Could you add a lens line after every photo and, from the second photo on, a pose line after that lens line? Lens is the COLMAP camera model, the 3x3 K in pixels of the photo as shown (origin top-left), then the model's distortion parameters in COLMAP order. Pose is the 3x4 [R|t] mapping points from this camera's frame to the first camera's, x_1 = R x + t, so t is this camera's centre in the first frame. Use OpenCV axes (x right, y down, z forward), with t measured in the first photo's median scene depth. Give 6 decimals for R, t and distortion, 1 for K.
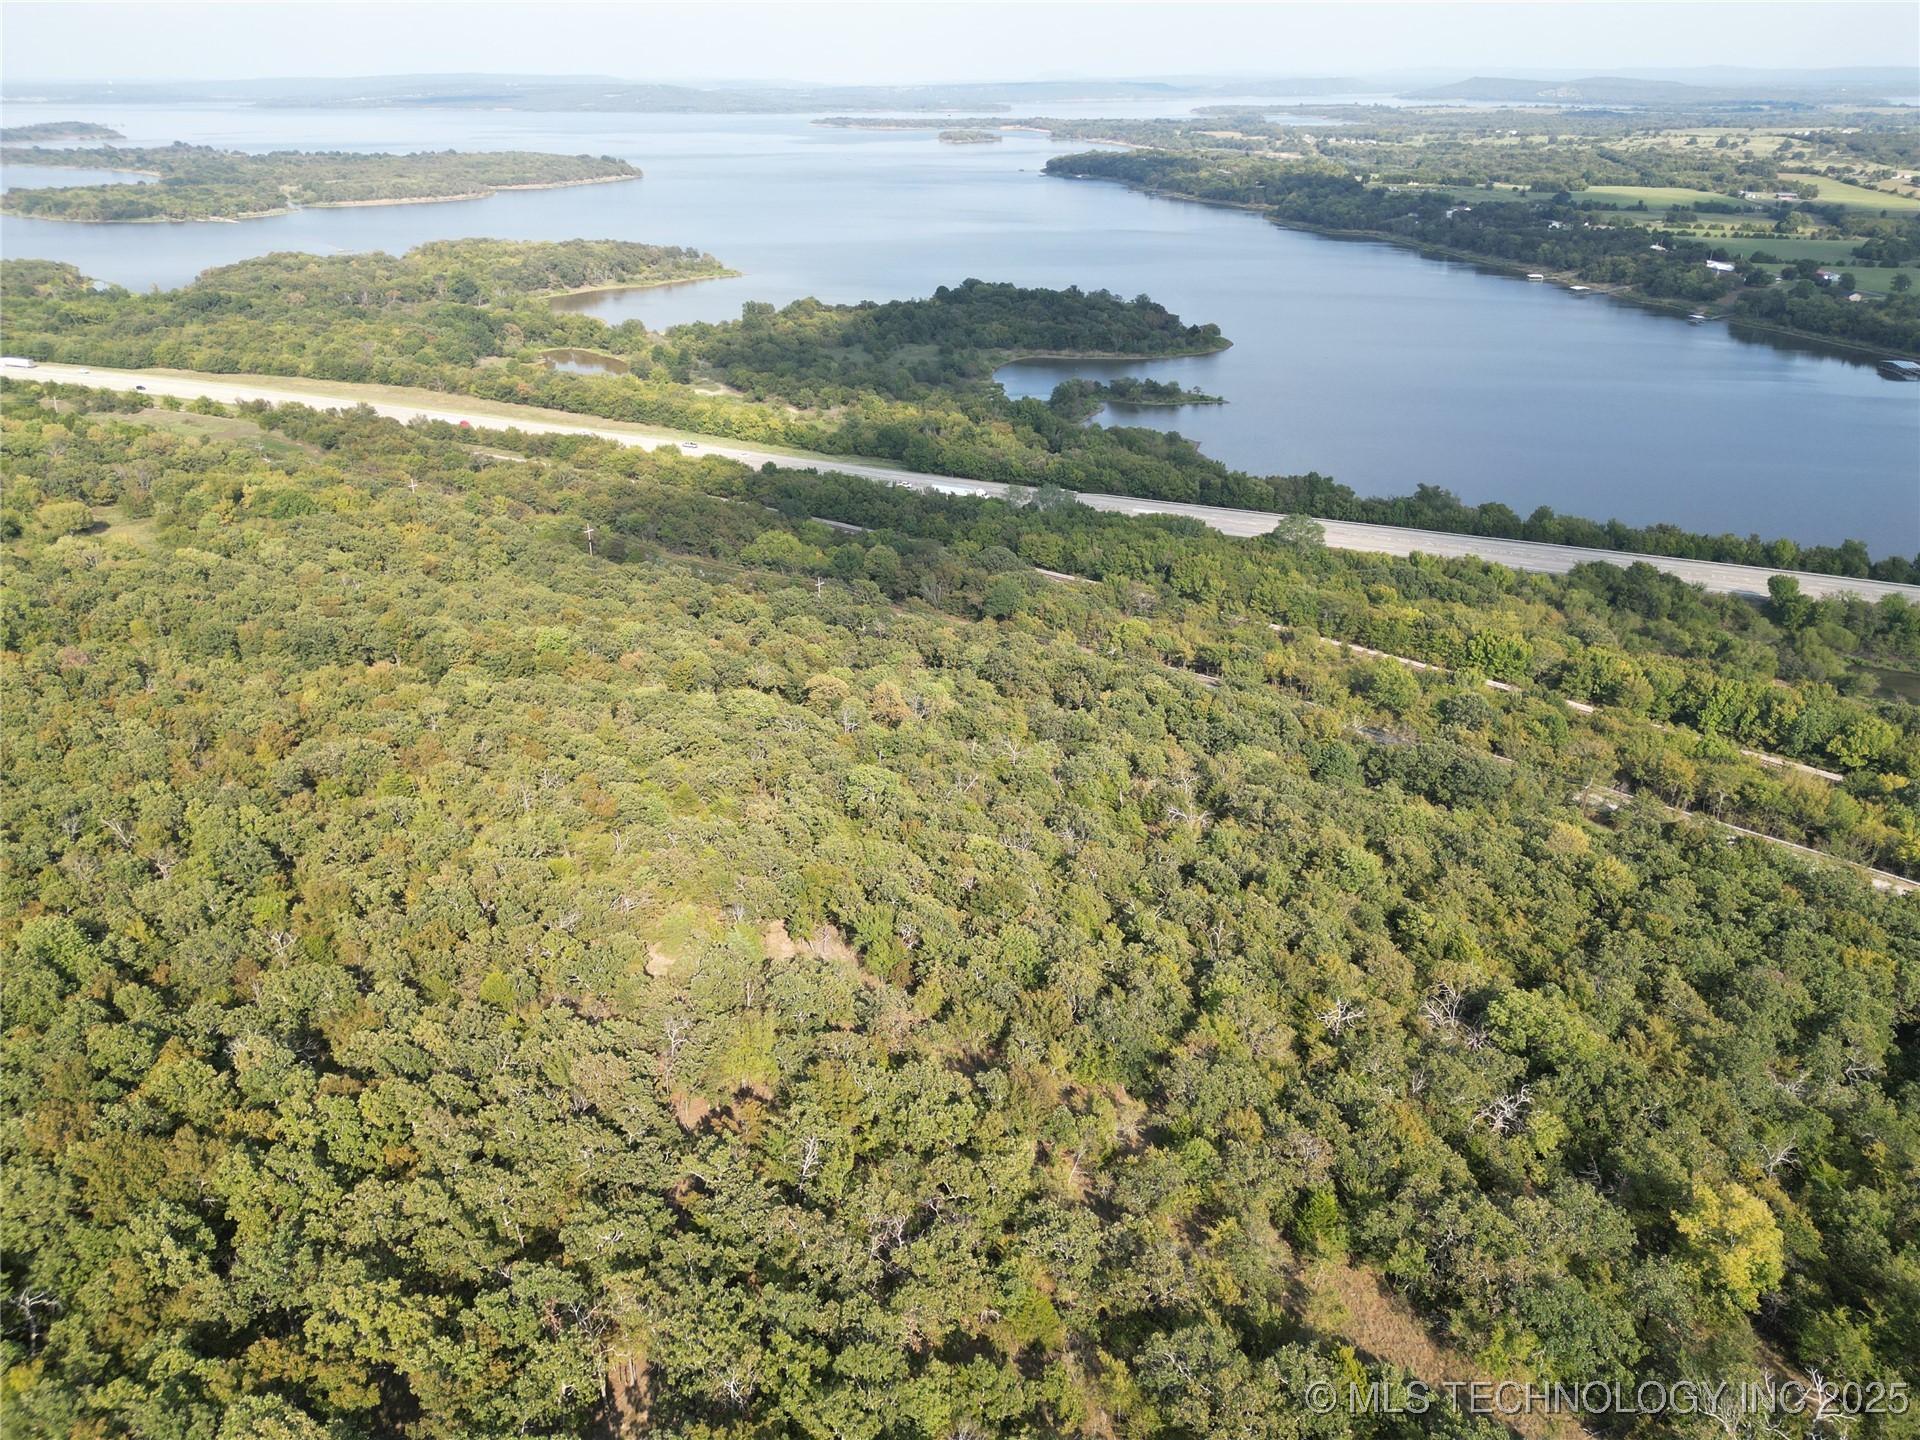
lens RADIAL K [[1342.4, 0, 945.5], [0, 1342.4, 715.5], [0, 0, 1]] dist [0.073166, -0.070682]
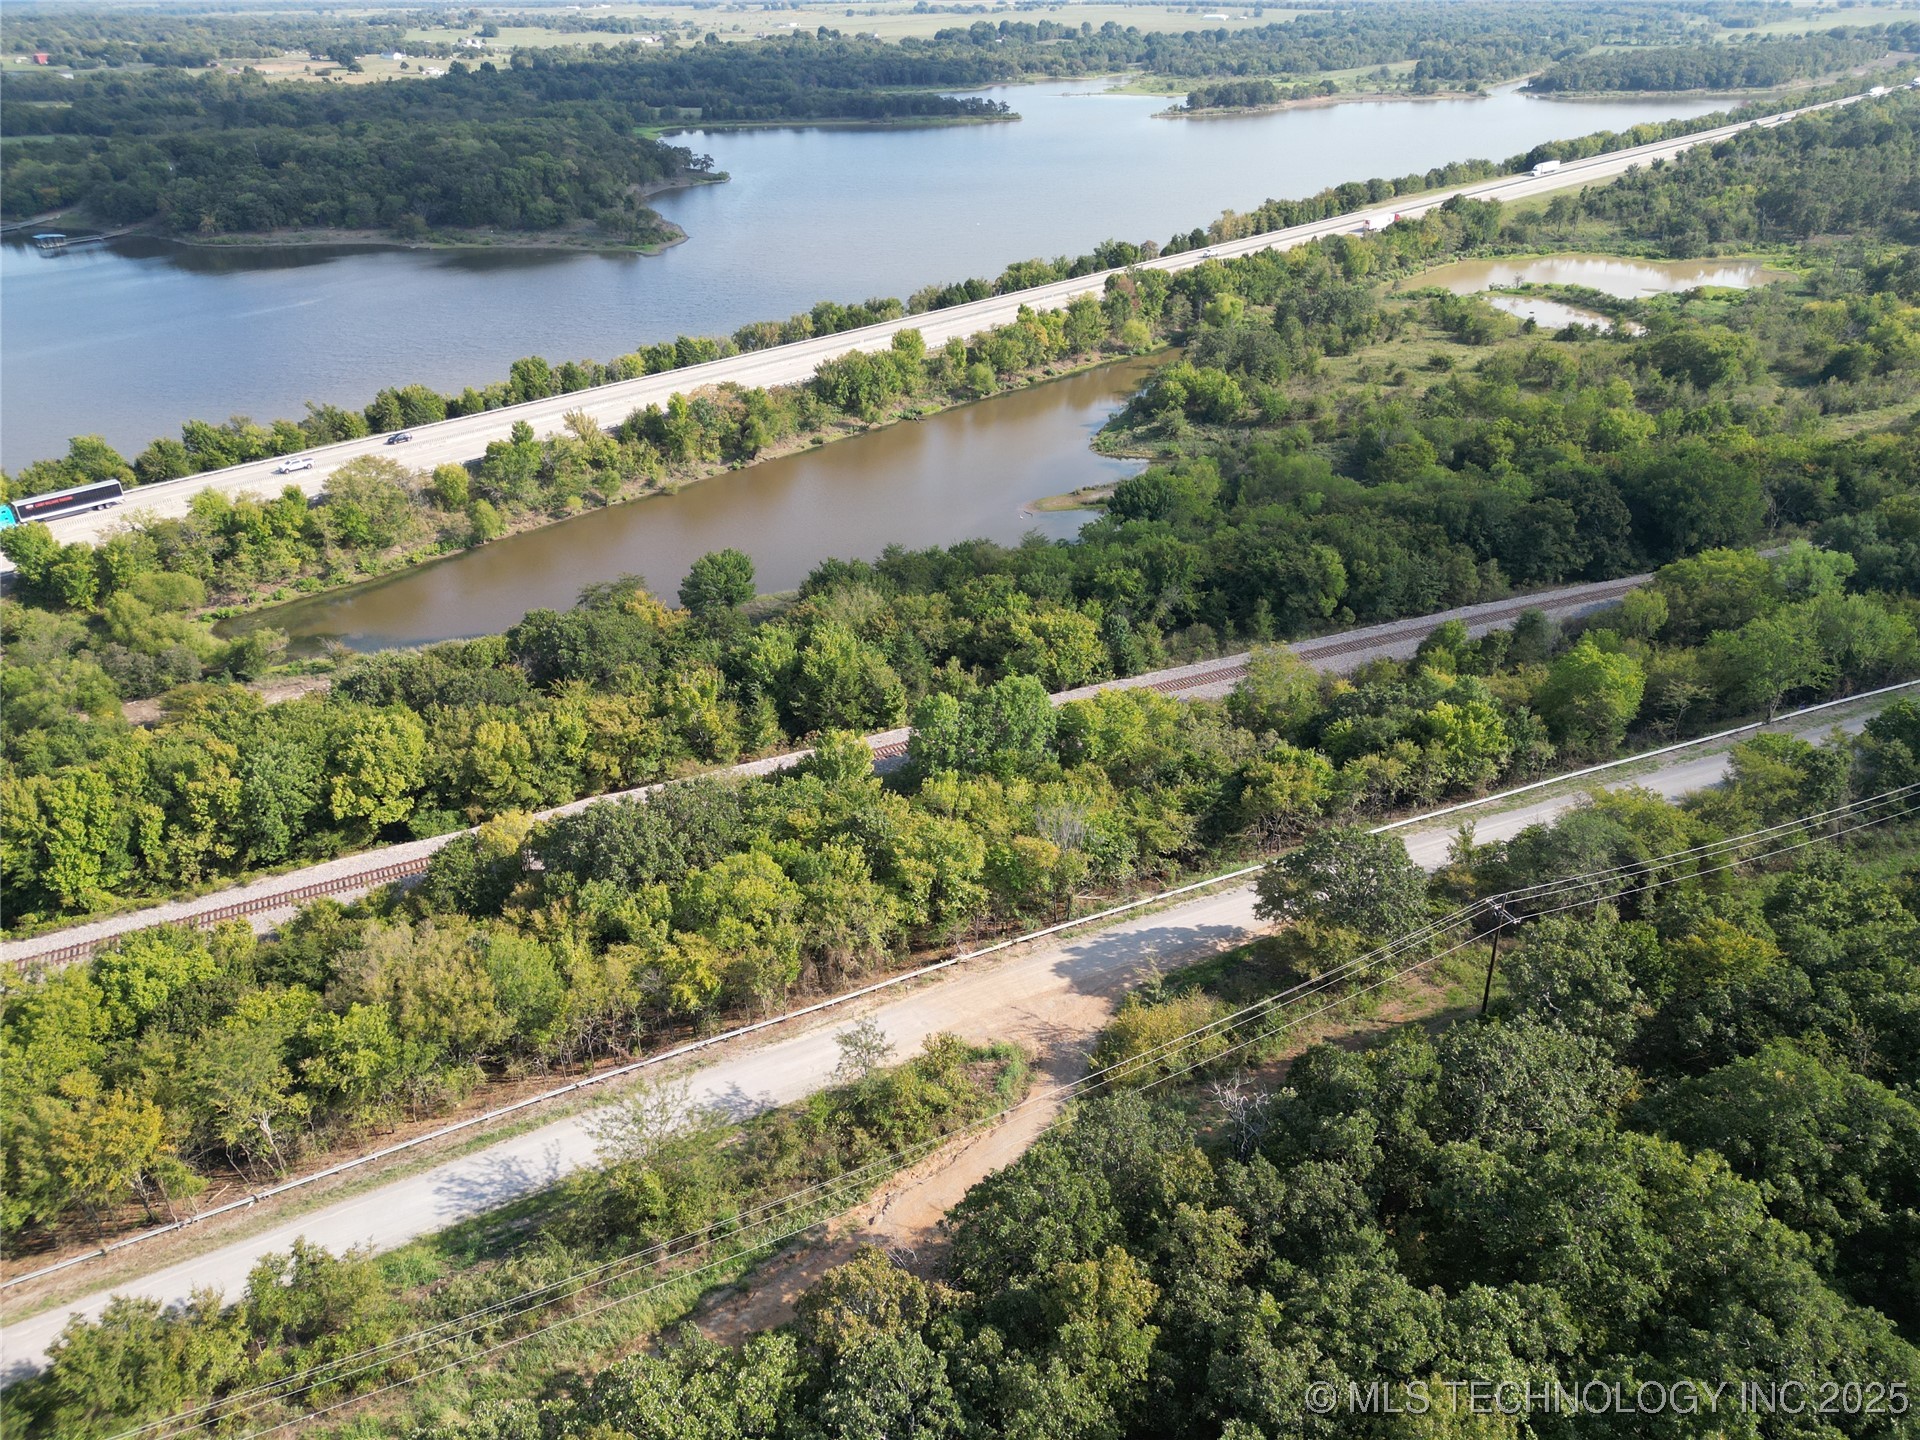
lens RADIAL K [[1342.4, 0, 955.9], [0, 1342.4, 709.4], [0, 0, 1]] dist [0.073166, -0.070682]
pose [[0.344068, -0.444096, 0.827282, 0.113924], [0.411336, 0.863322, 0.292367, -0.019344], [-0.844049, 0.239697, 0.479714, 0.192912]]
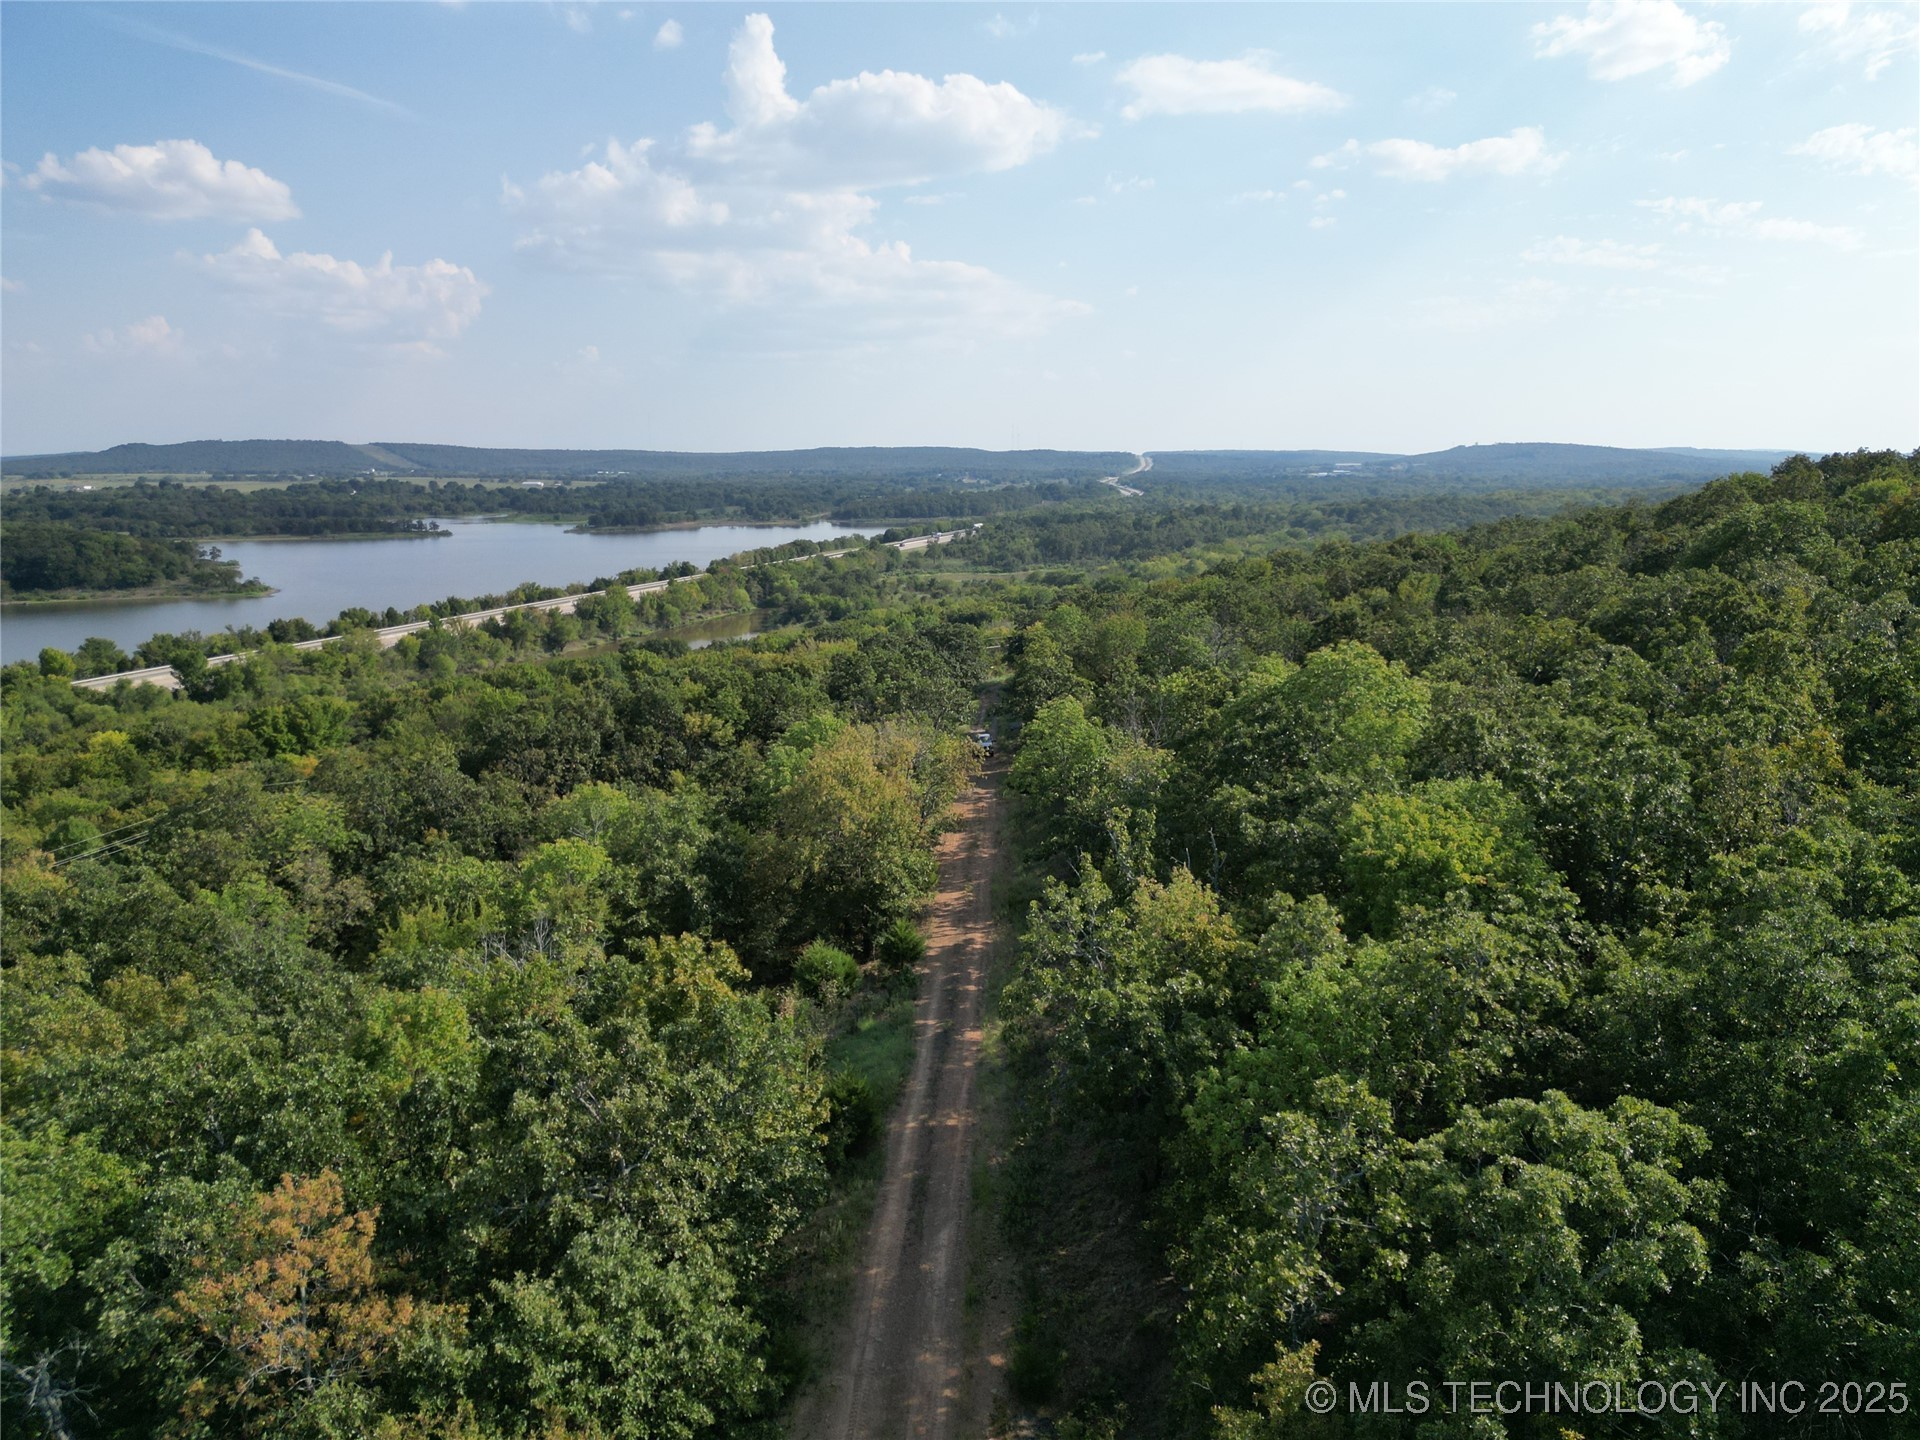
lens RADIAL K [[1342.4, 0, 955.2], [0, 1342.4, 712.8], [0, 0, 1]] dist [0.073166, -0.070682]
pose [[-0.158623, -0.171187, 0.972386, -0.105616], [0.425313, 0.876948, 0.223766, -0.025446], [-0.891037, 0.449063, -0.066296, 0.295907]]
